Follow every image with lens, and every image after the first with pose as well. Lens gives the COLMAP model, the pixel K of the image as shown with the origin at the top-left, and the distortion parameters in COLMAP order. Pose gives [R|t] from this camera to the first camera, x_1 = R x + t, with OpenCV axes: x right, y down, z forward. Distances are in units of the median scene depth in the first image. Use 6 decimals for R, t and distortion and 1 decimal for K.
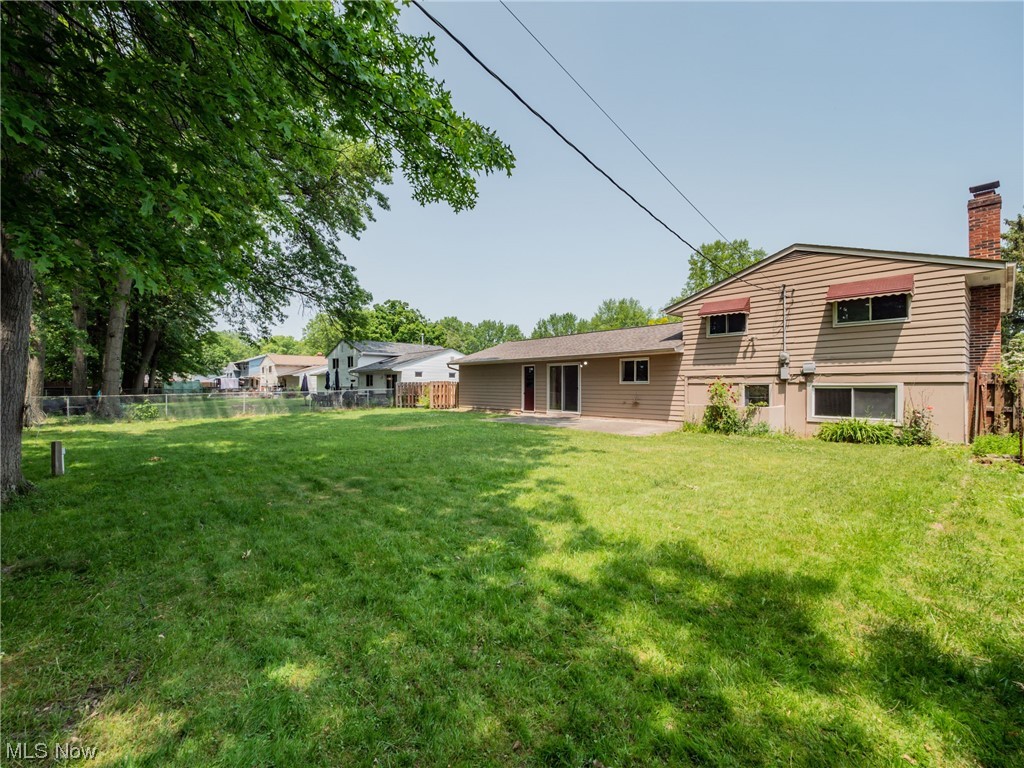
lens RADIAL K [[423.0, 0, 512.0], [0, 423.0, 384.0], [0, 0, 1]] dist [-0.002866, -0.000494]
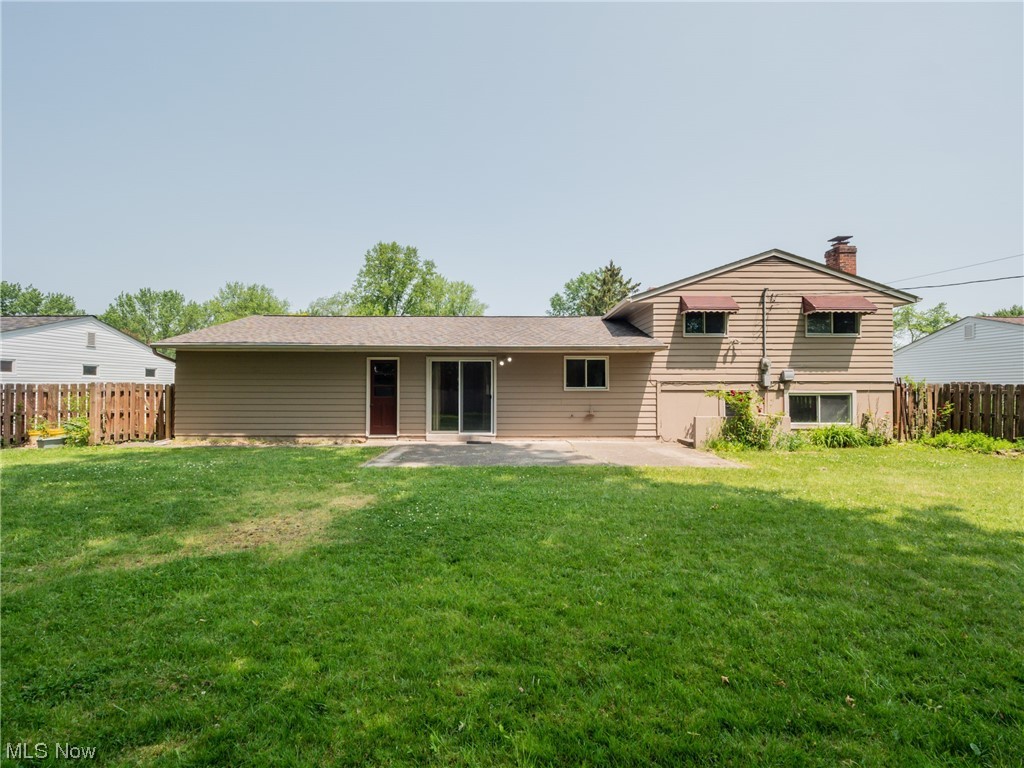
lens RADIAL K [[423.0, 0, 512.0], [0, 423.0, 384.0], [0, 0, 1]] dist [-0.002866, -0.000494]
pose [[0.674938, 0.001908, 0.737872, -0.413663], [-0.003129, 0.999995, 0.000275, -0.013442], [-0.737868, -0.002494, 0.674940, 0.693444]]
